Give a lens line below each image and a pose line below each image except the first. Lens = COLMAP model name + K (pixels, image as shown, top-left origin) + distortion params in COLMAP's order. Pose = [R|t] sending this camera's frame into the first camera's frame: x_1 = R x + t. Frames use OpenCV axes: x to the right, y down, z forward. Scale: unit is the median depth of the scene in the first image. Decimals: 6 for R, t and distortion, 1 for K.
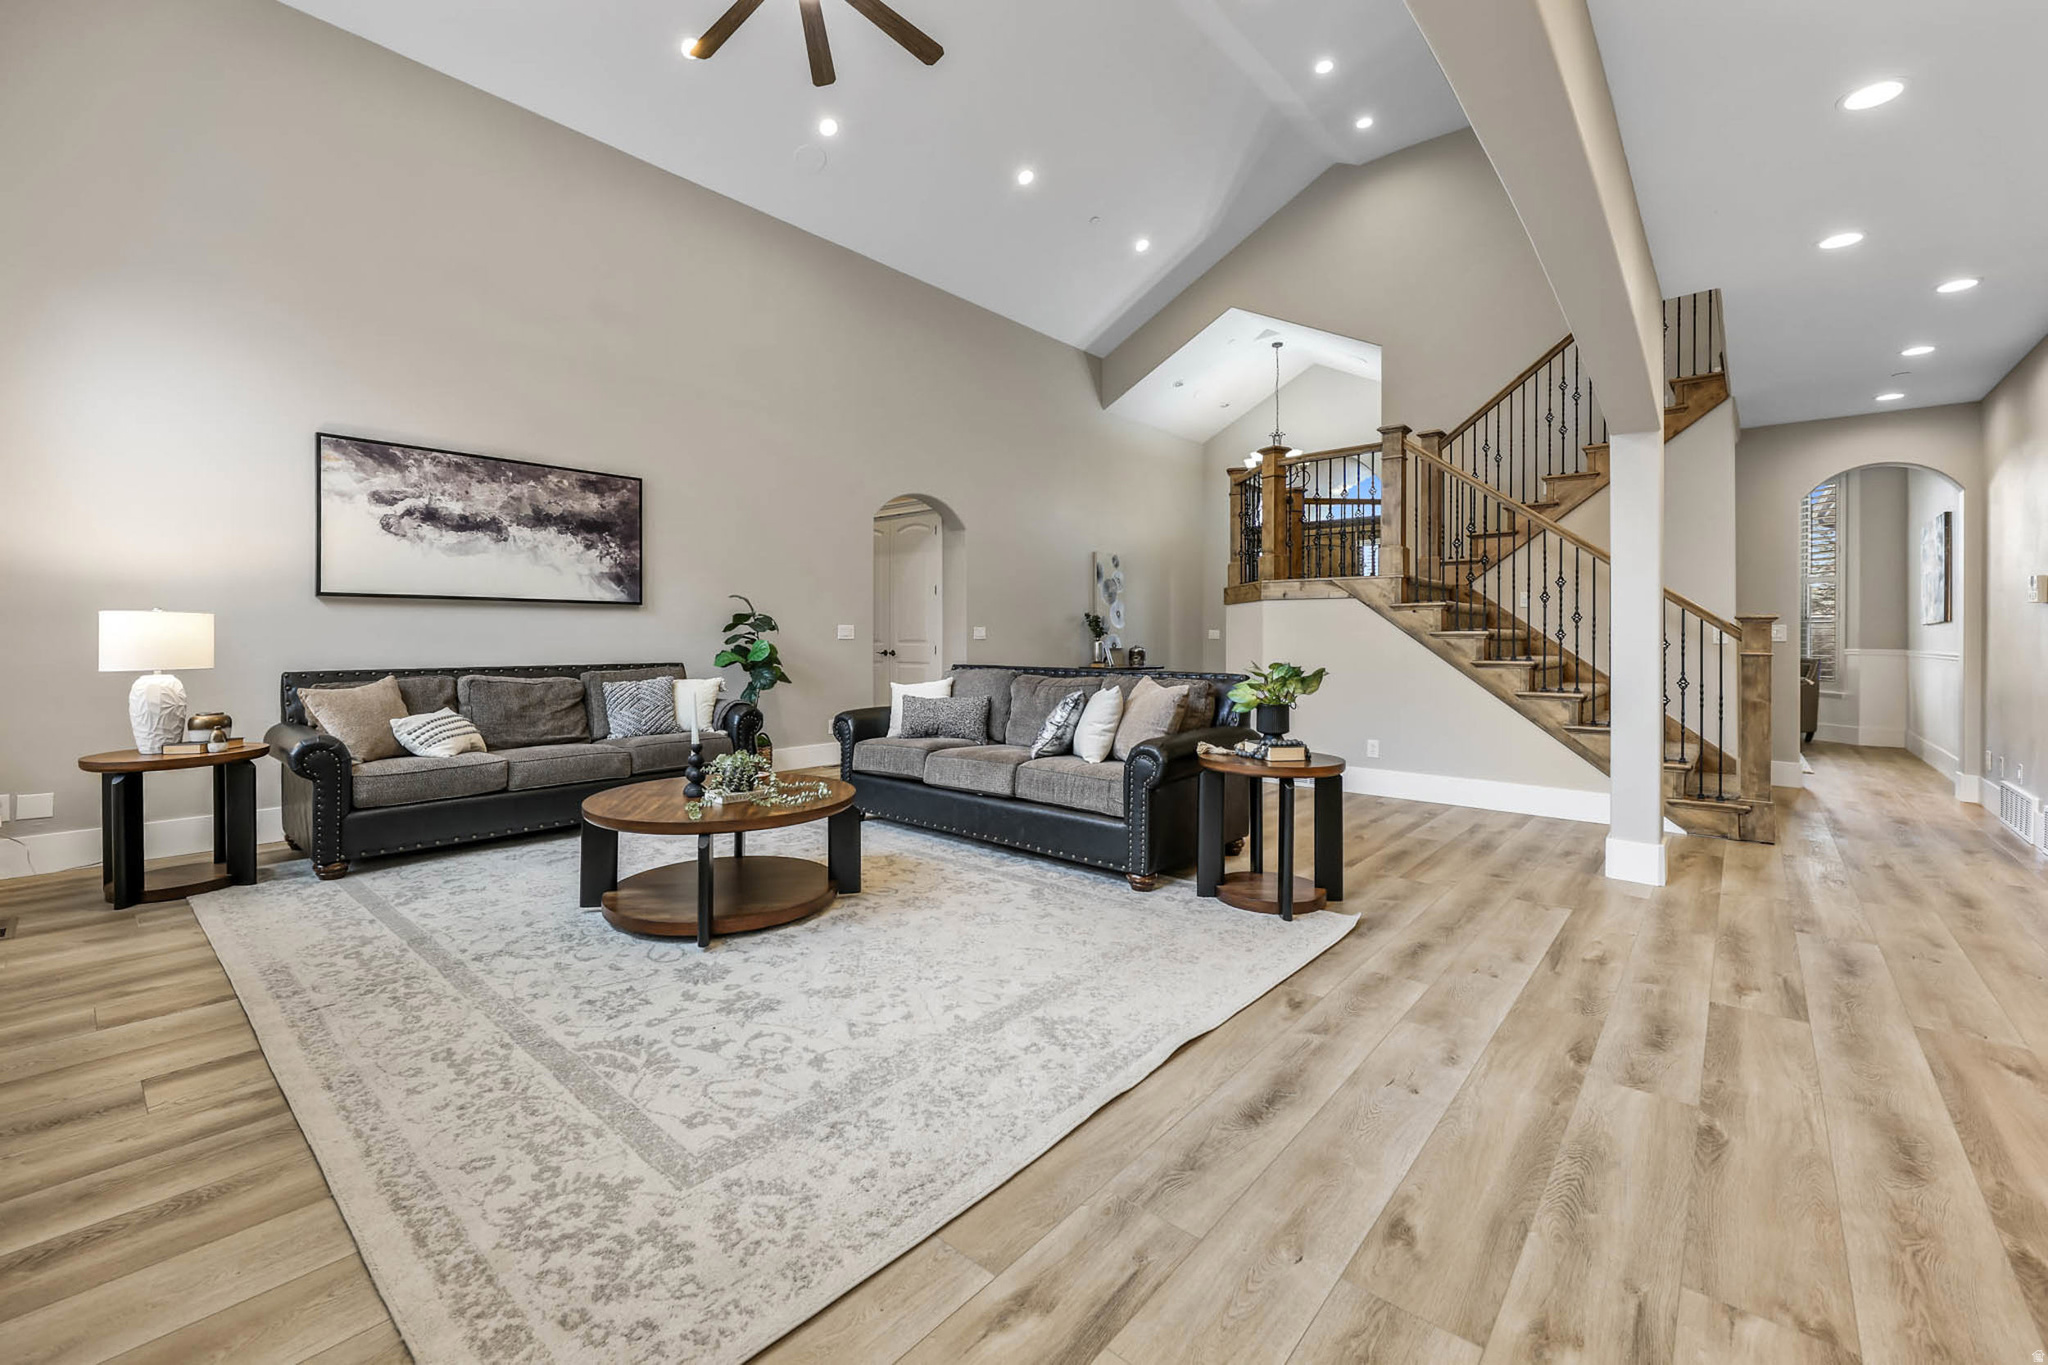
lens RADIAL K [[840.4, 0, 1013.8], [0, 840.4, 638.5], [0, 0, 1]] dist [-0.002688, -0.000080]
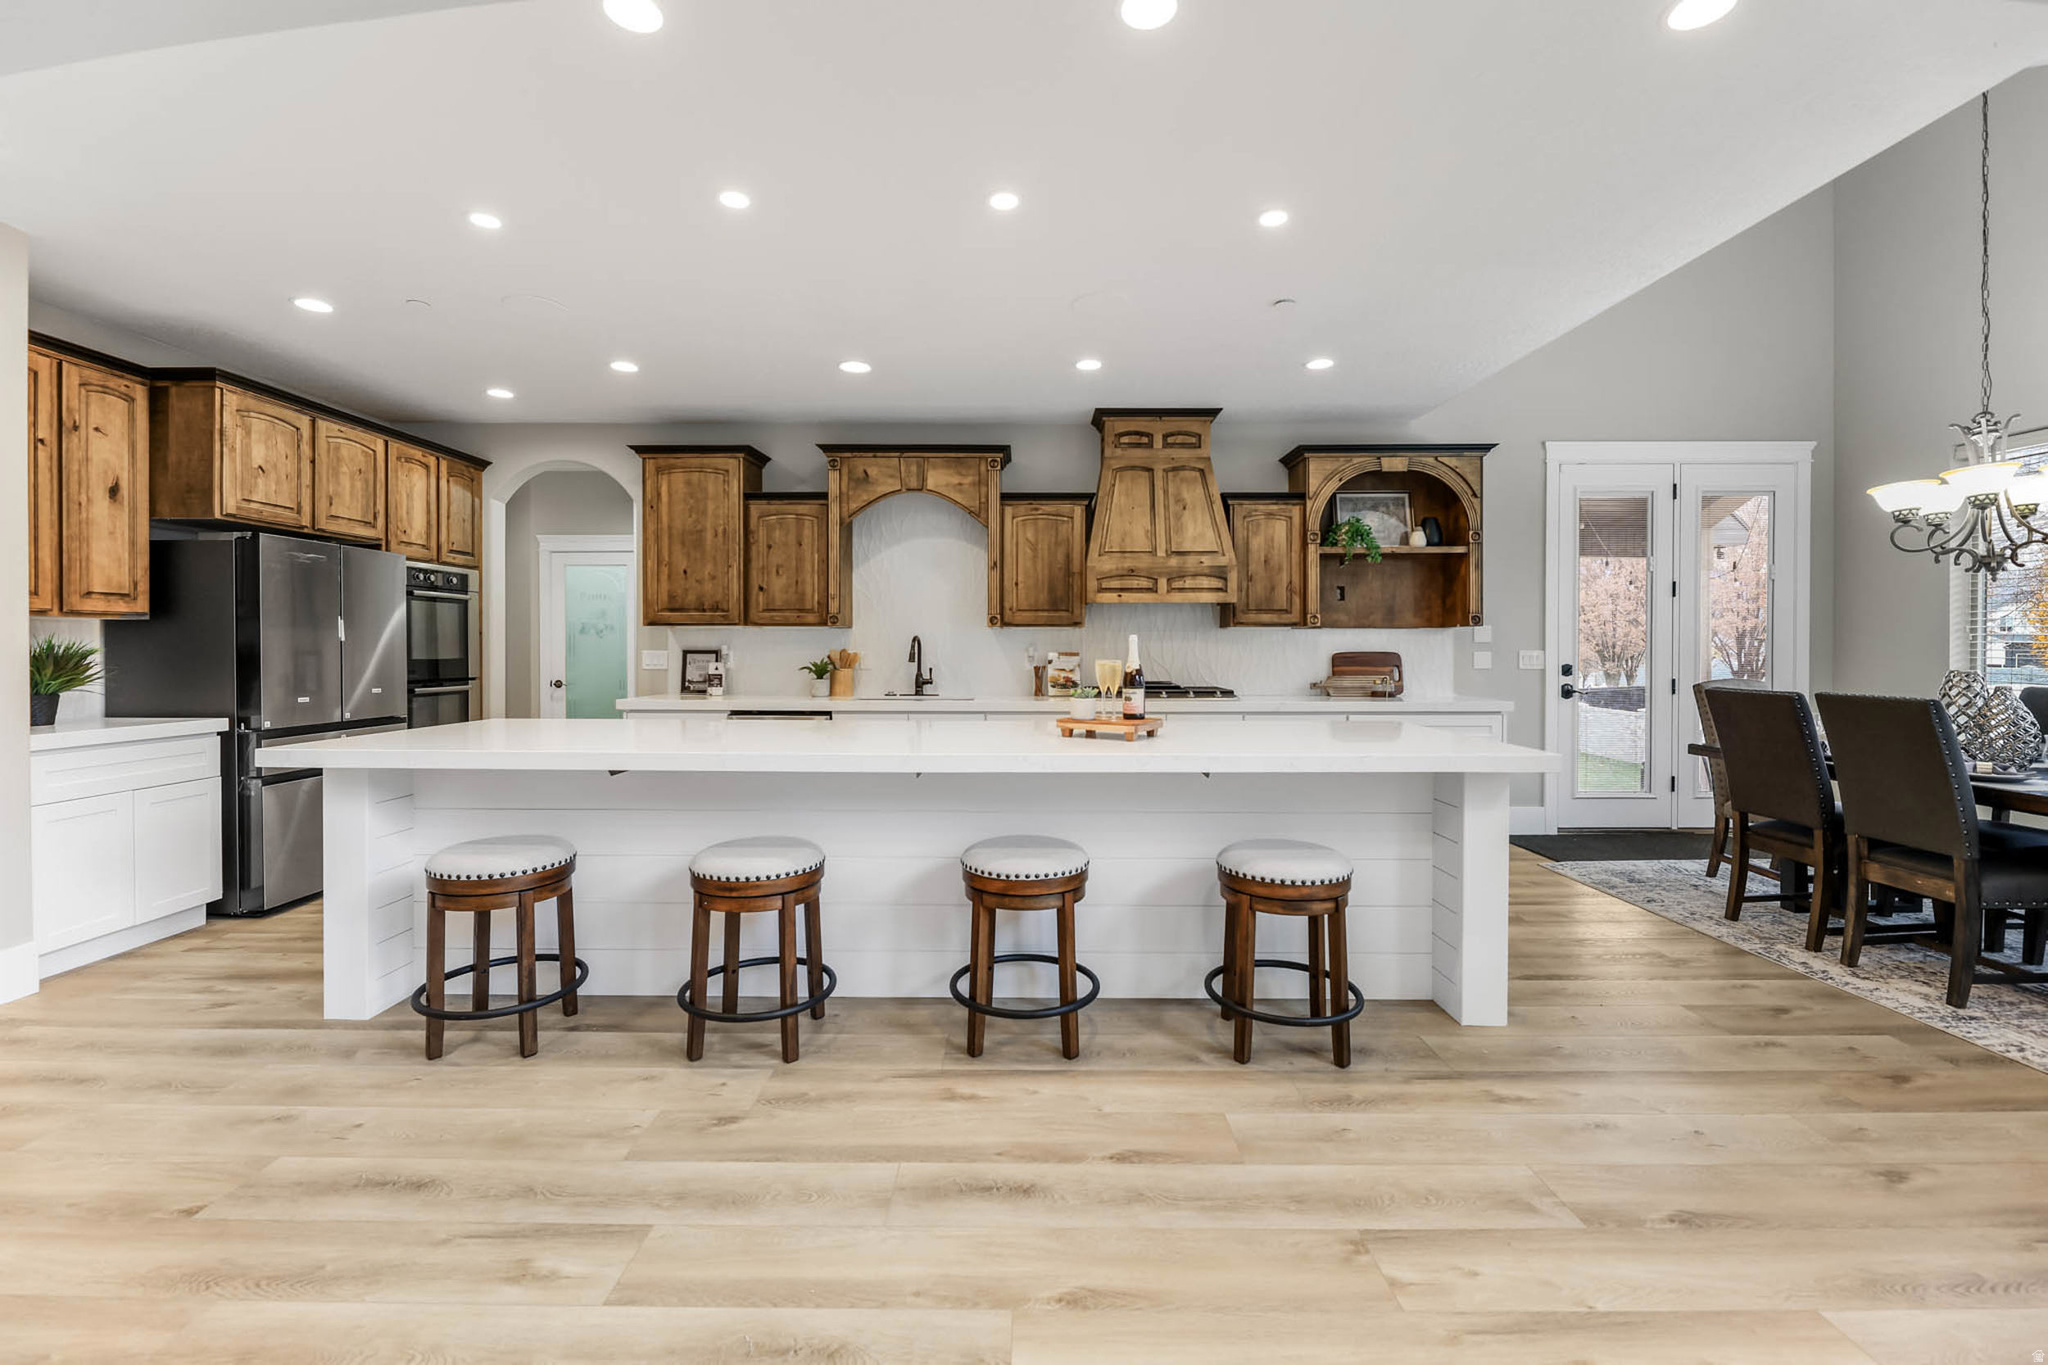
lens RADIAL K [[841.0, 0, 1025.9], [0, 841.0, 652.9], [0, 0, 1]] dist [-0.000863, -0.000139]
pose [[-0.654366, -0.008529, 0.756129, 0.092774], [-0.000164, 0.999938, 0.011137, -0.027891], [-0.756178, 0.007164, -0.654327, 0.640113]]
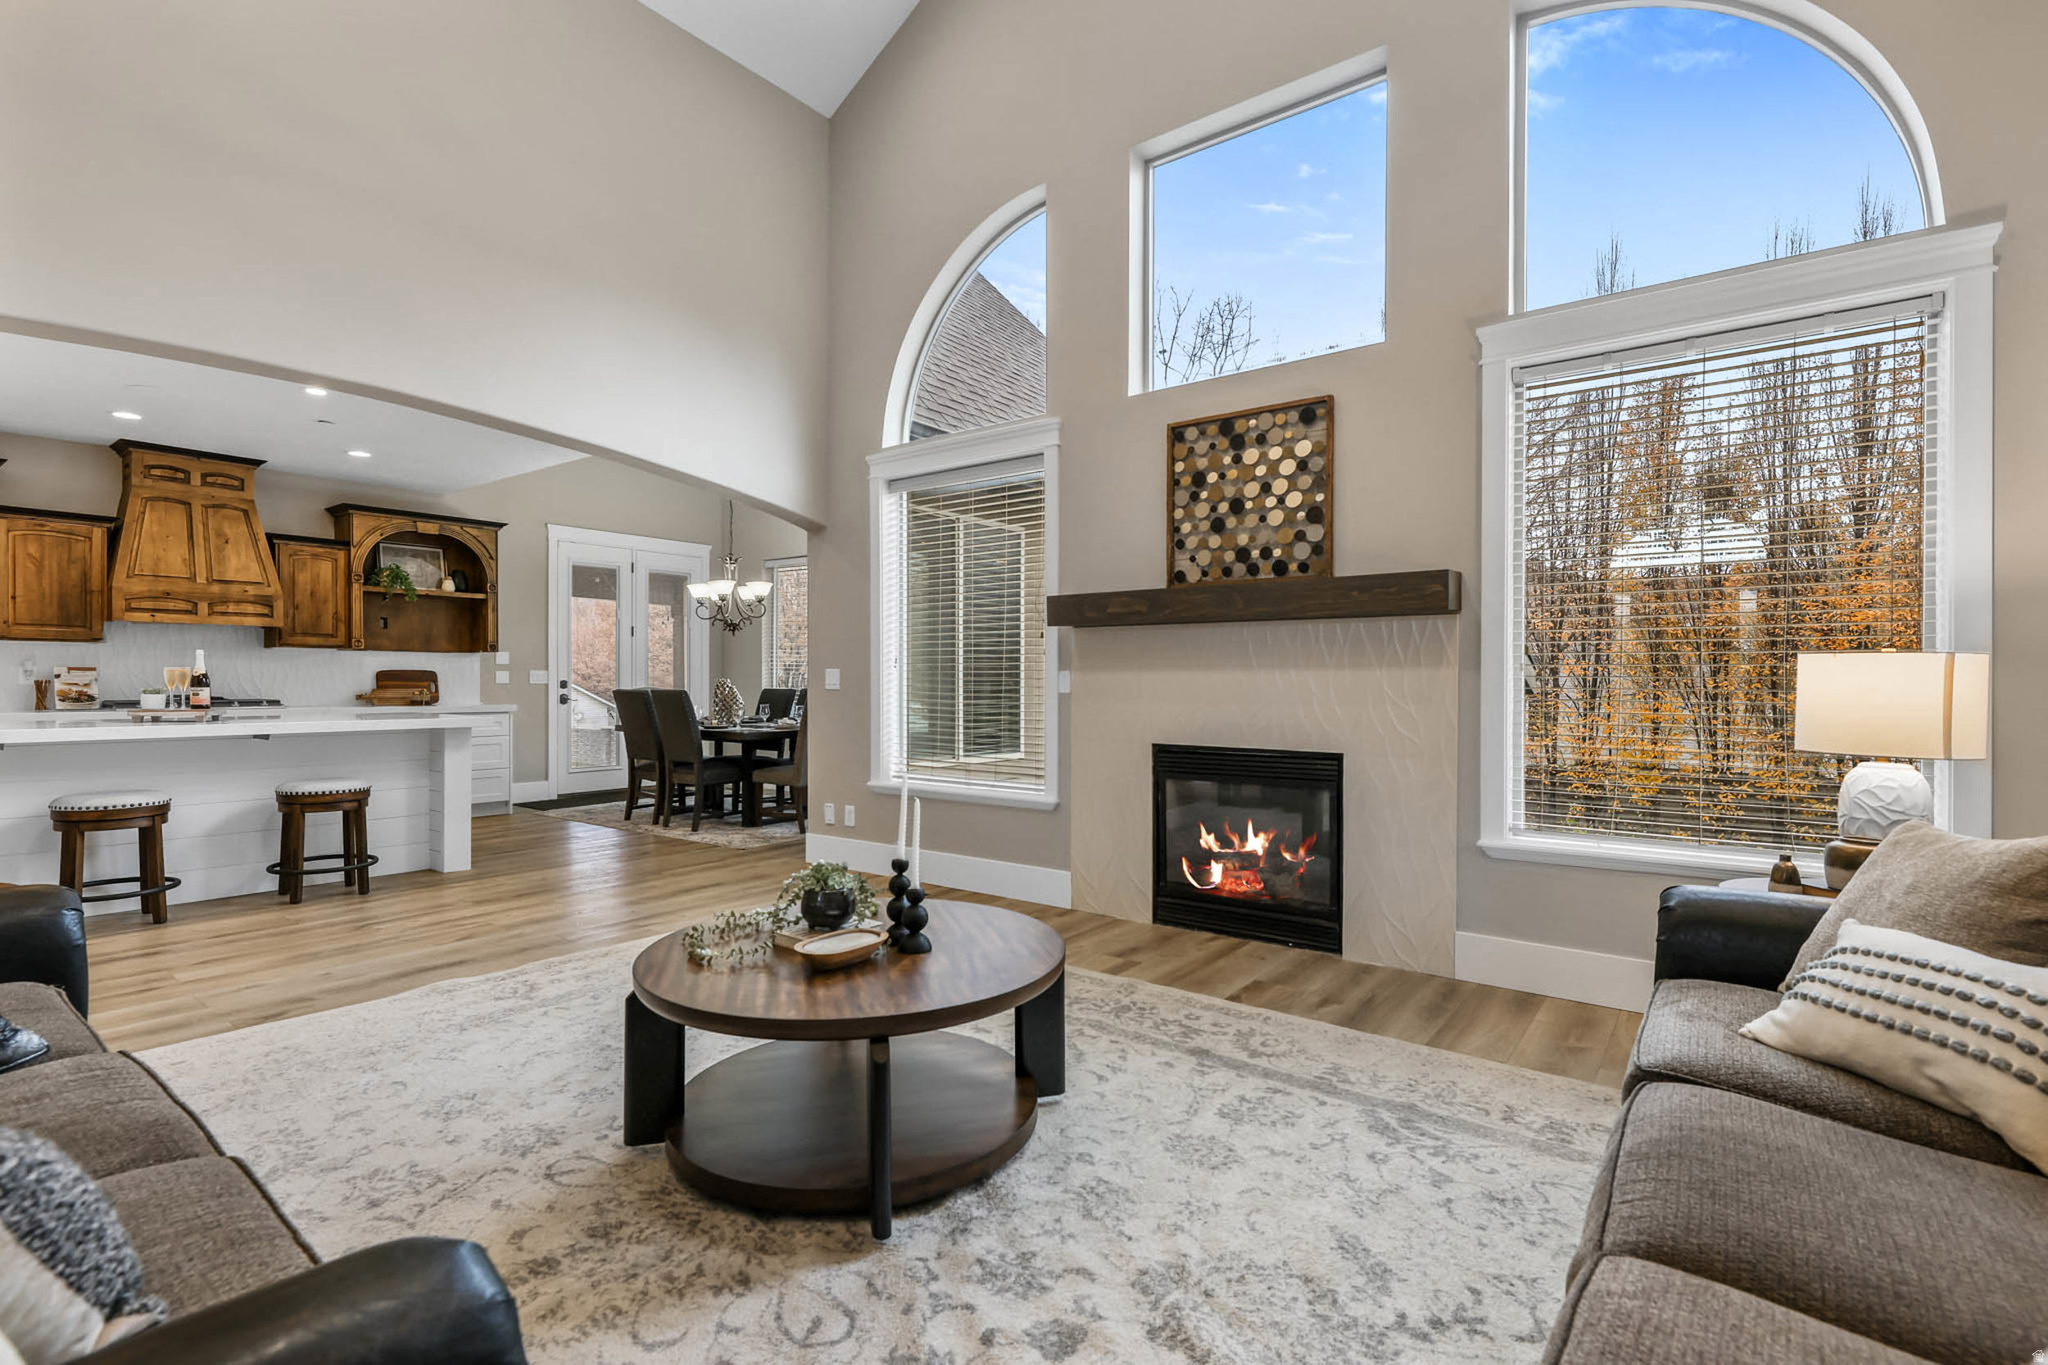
lens RADIAL K [[942.2, 0, 1012.5], [0, 942.2, 689.0], [0, 0, 1]] dist [-0.000175, -0.000318]
pose [[-0.998326, -0.006001, -0.057527, -0.304513], [-0.006604, 0.999925, 0.010303, -0.007291], [0.057461, 0.010665, -0.998291, 1.239905]]
